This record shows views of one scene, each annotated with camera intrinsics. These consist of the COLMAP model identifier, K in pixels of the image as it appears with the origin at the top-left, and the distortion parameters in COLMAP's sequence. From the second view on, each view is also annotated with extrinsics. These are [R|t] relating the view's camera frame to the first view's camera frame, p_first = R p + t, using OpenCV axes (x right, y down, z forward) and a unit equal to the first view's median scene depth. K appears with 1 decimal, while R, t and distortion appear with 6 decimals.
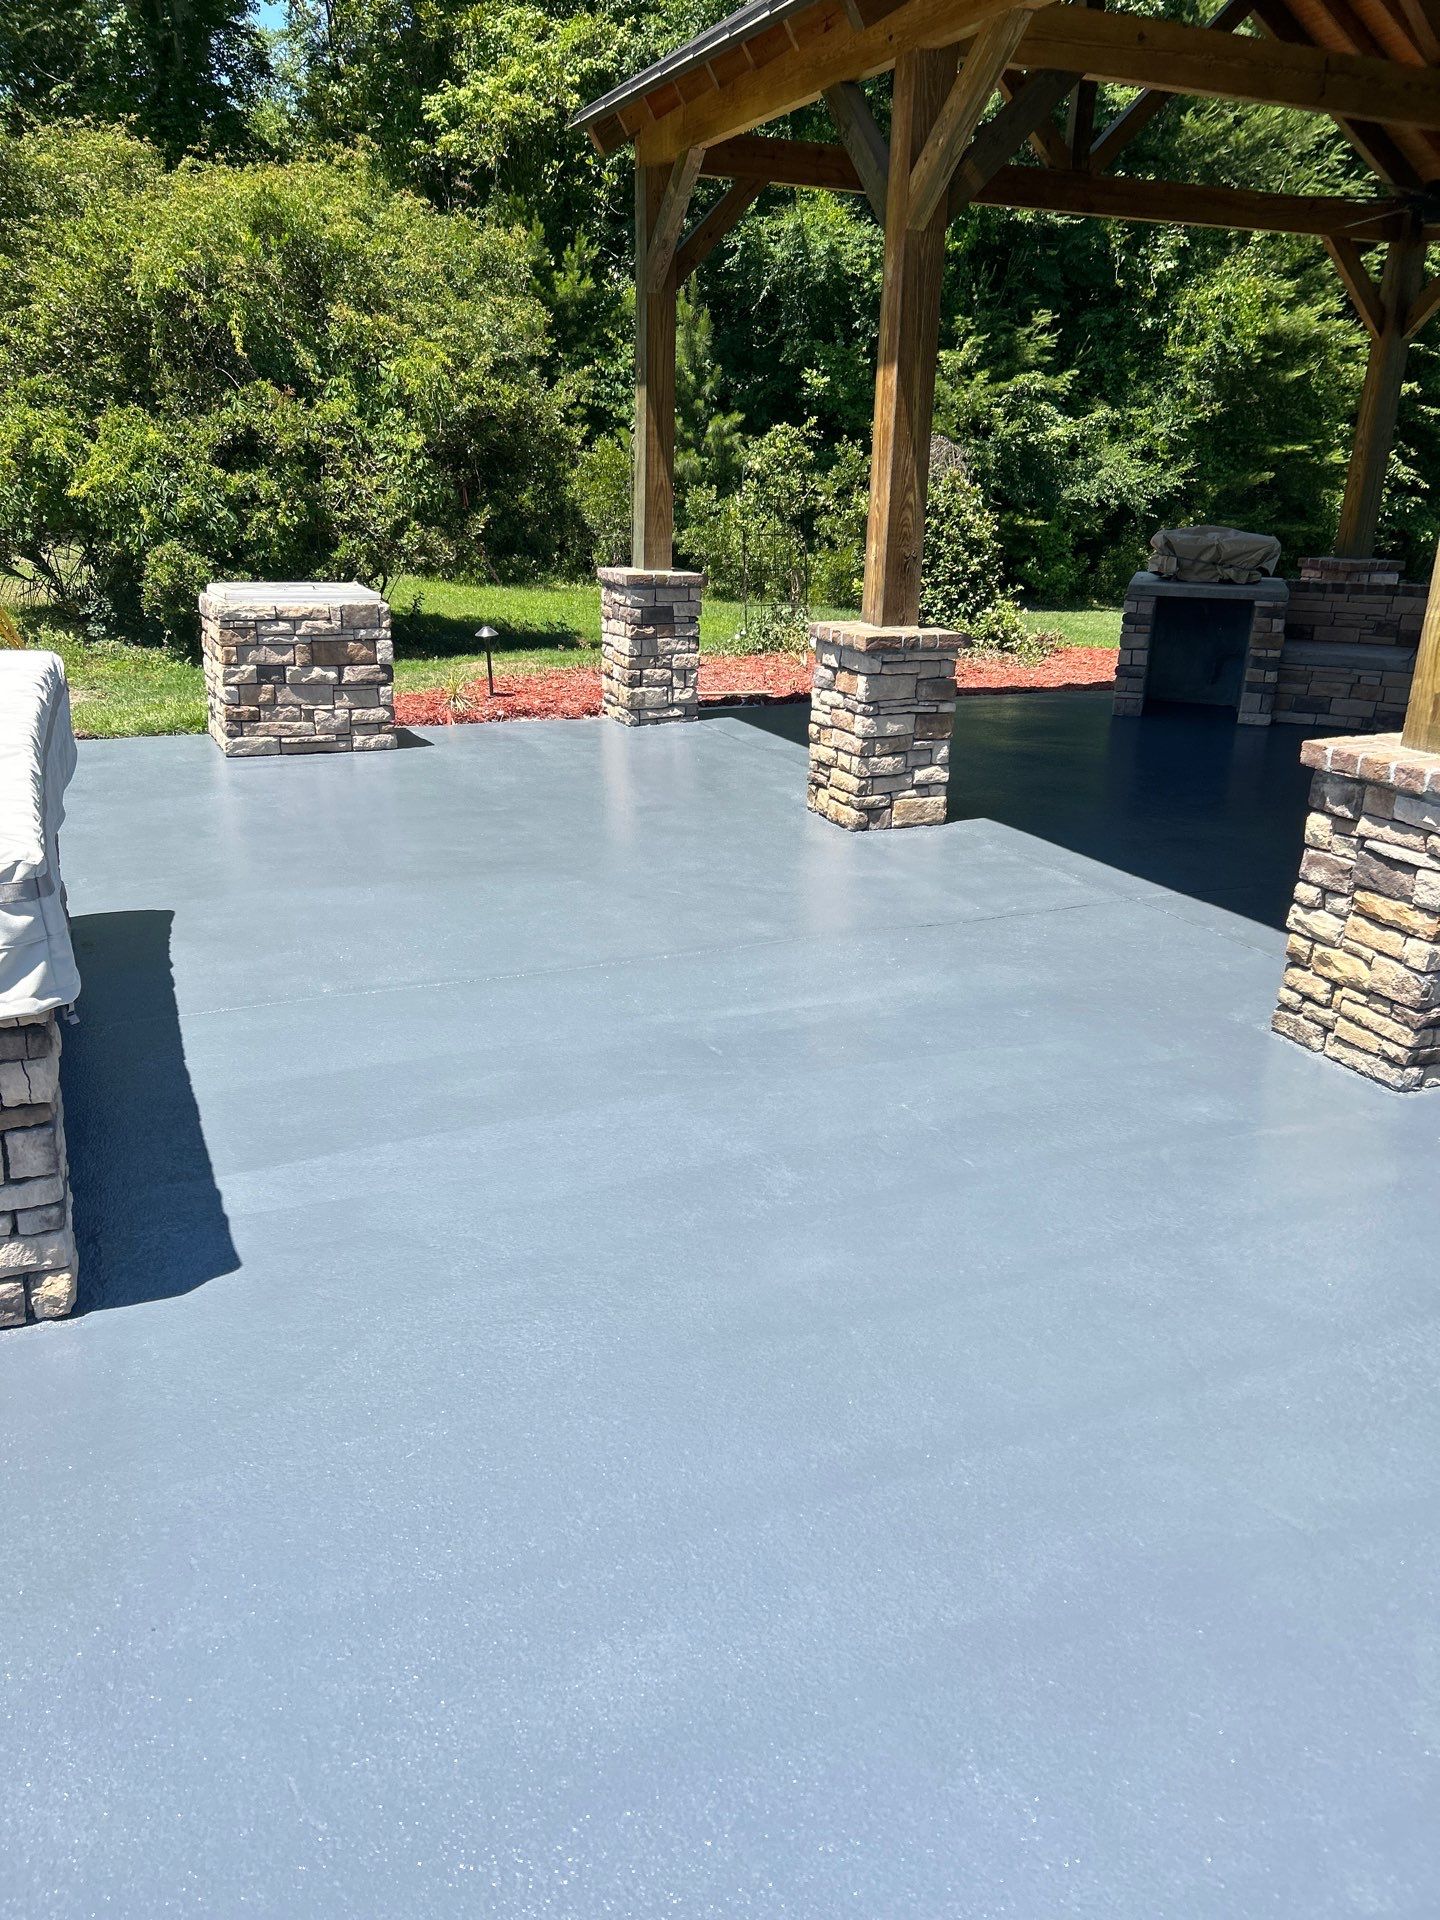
lens RADIAL K [[1419.6, 0, 672.2], [0, 1419.6, 958.6], [0, 0, 1]] dist [0.009005, -0.000593]
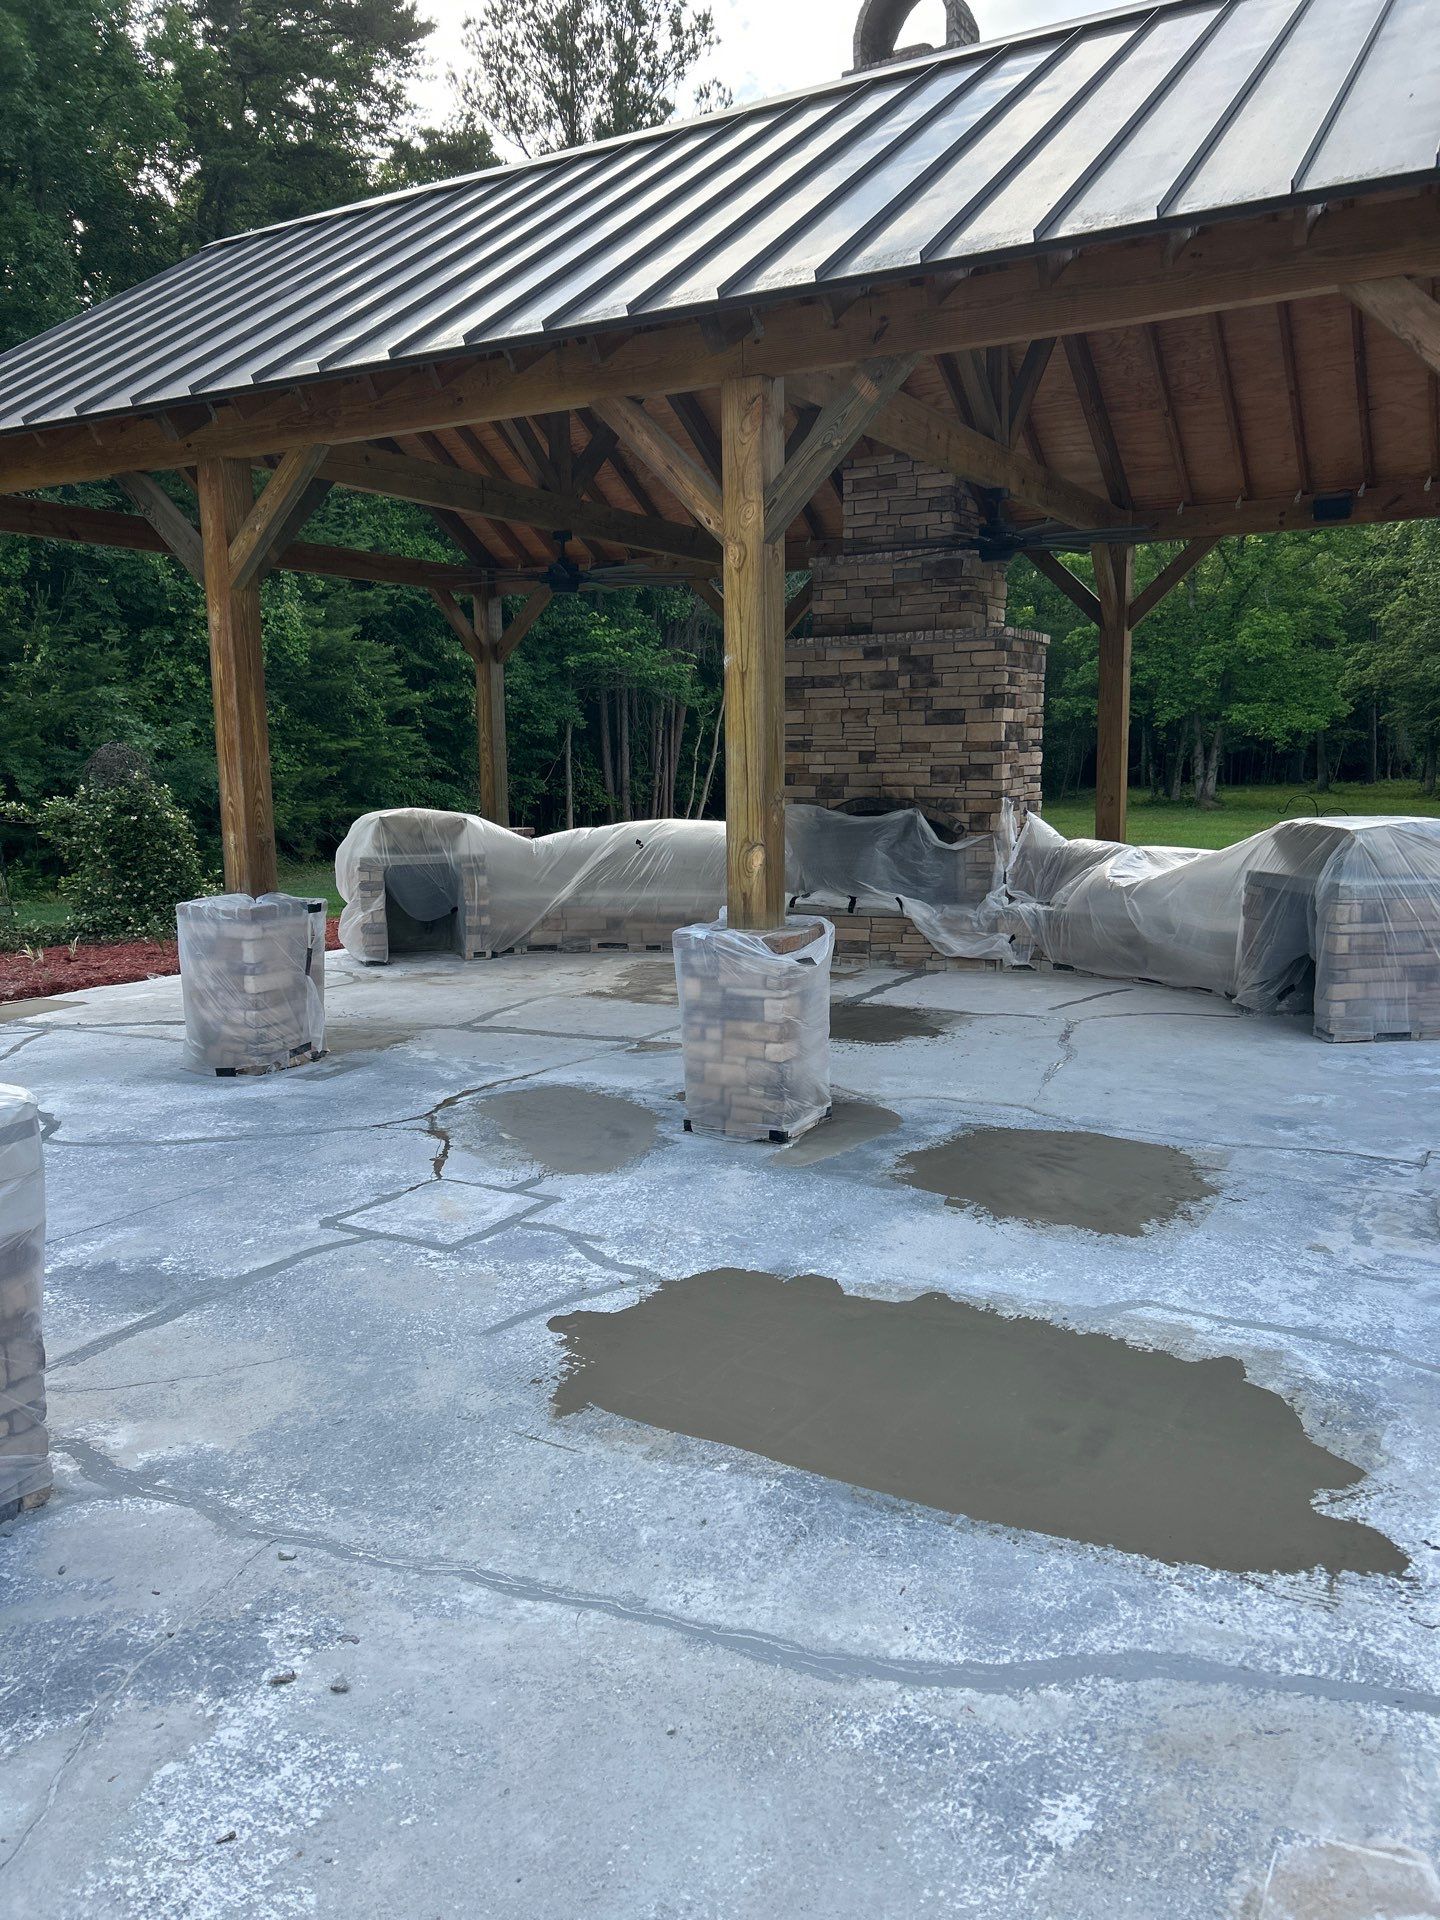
lens RADIAL K [[1419.6, 0, 672.2], [0, 1419.6, 958.6], [0, 0, 1]] dist [0.009005, -0.000593]
pose [[0.789331, -0.122029, 0.601718, -0.151317], [0.237301, 0.964523, -0.115685, 0.015763], [-0.566254, 0.234102, 0.790286, -0.057387]]
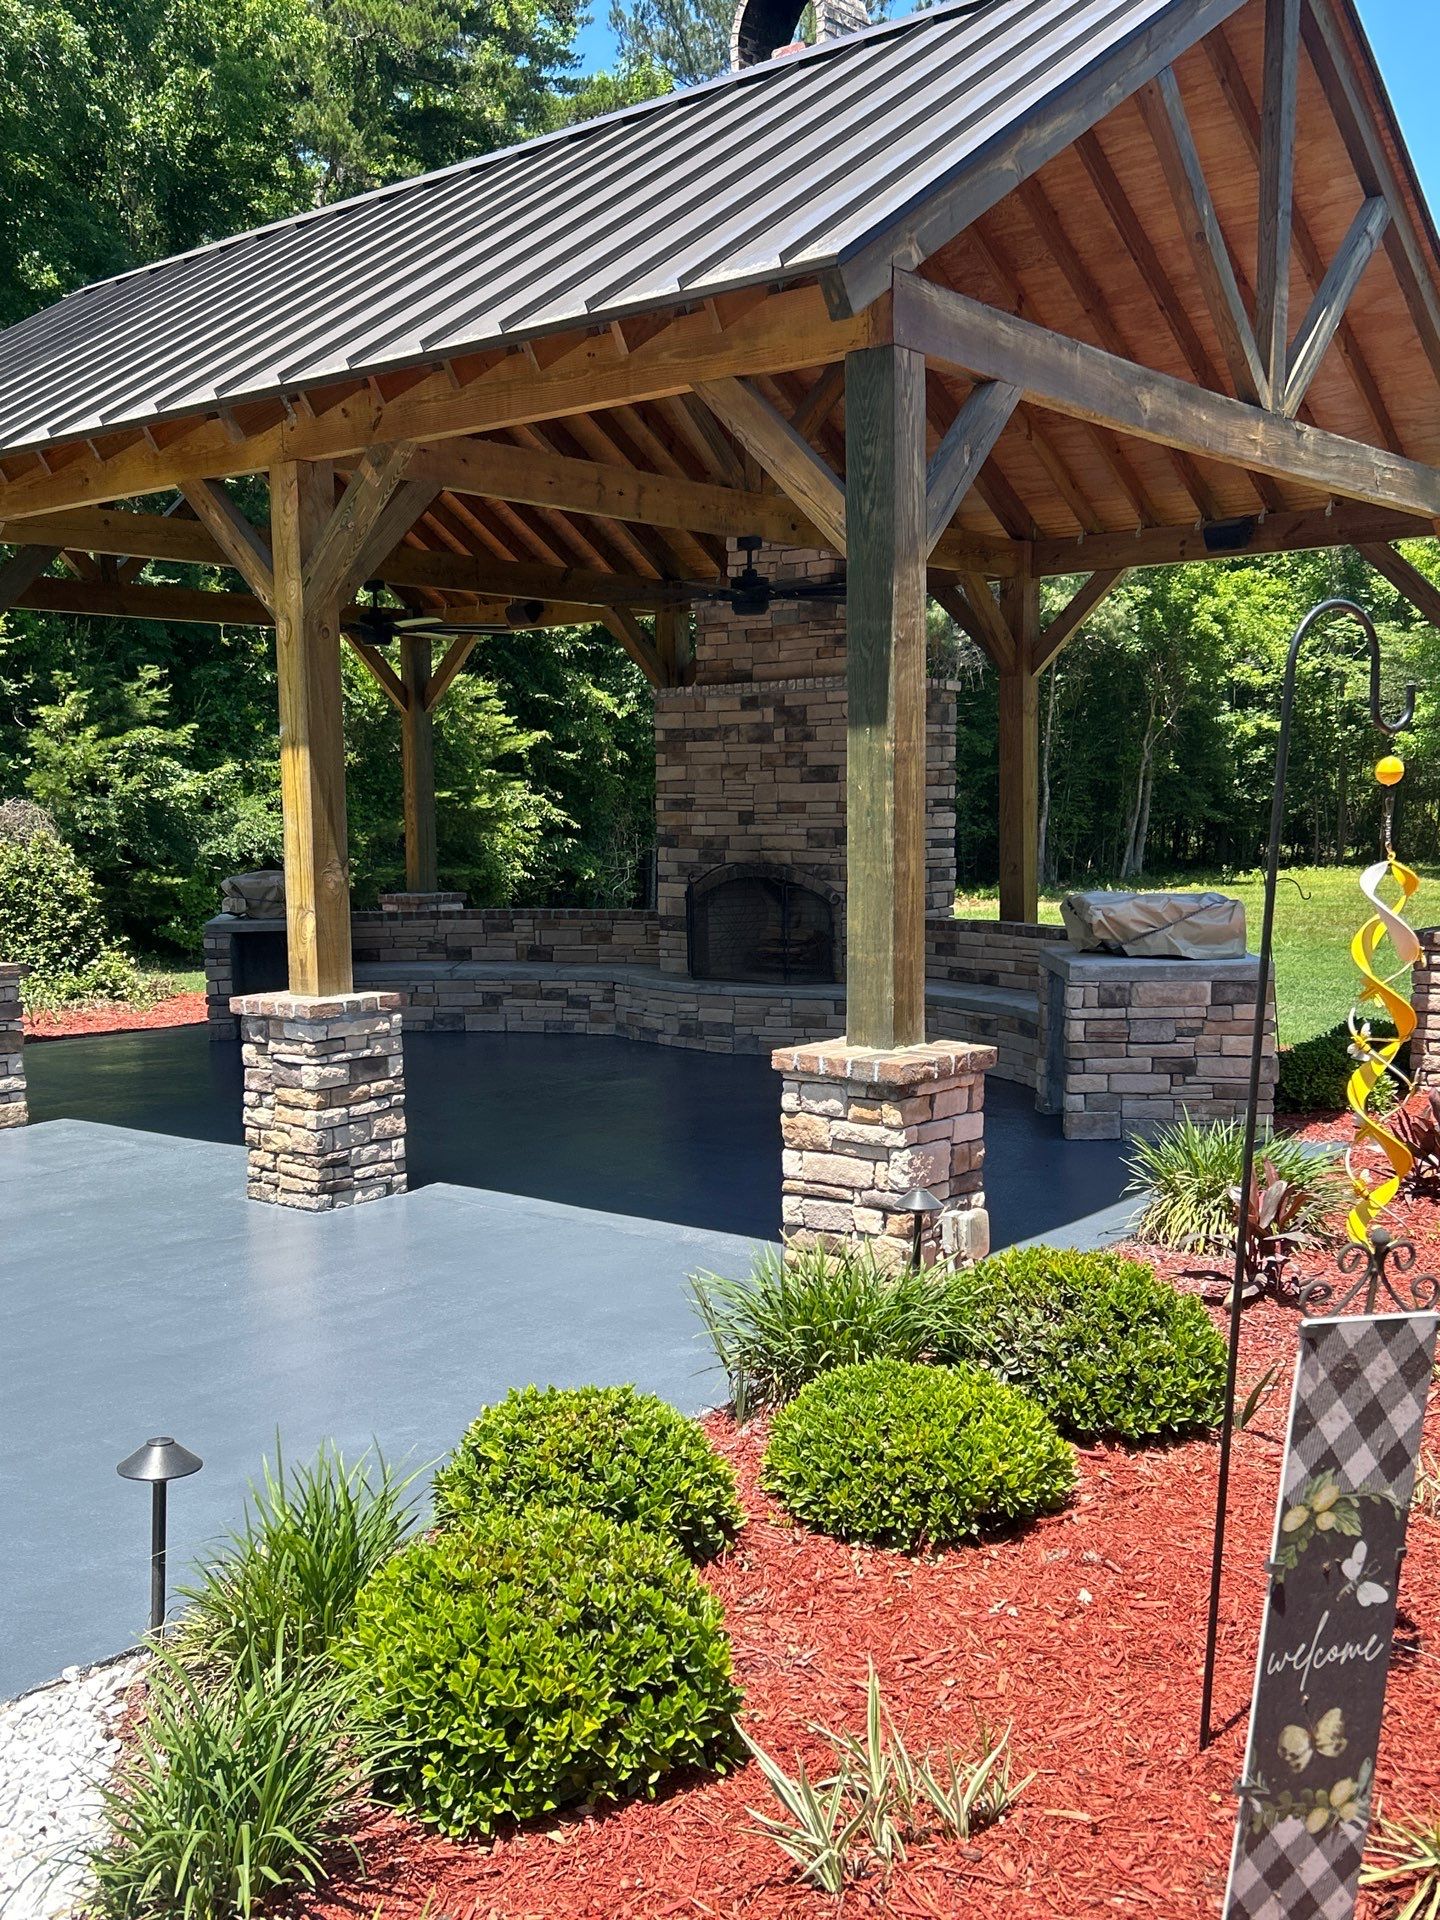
lens RADIAL K [[1852.9, 0, 724.4], [0, 1852.9, 1014.8], [0, 0, 1]] dist [0.024088, -0.004955]
pose [[0.878150, -0.087734, 0.470272, -0.007444], [0.191528, 0.965293, -0.177559, 0.108969], [-0.438372, 0.245994, 0.864475, -0.320714]]
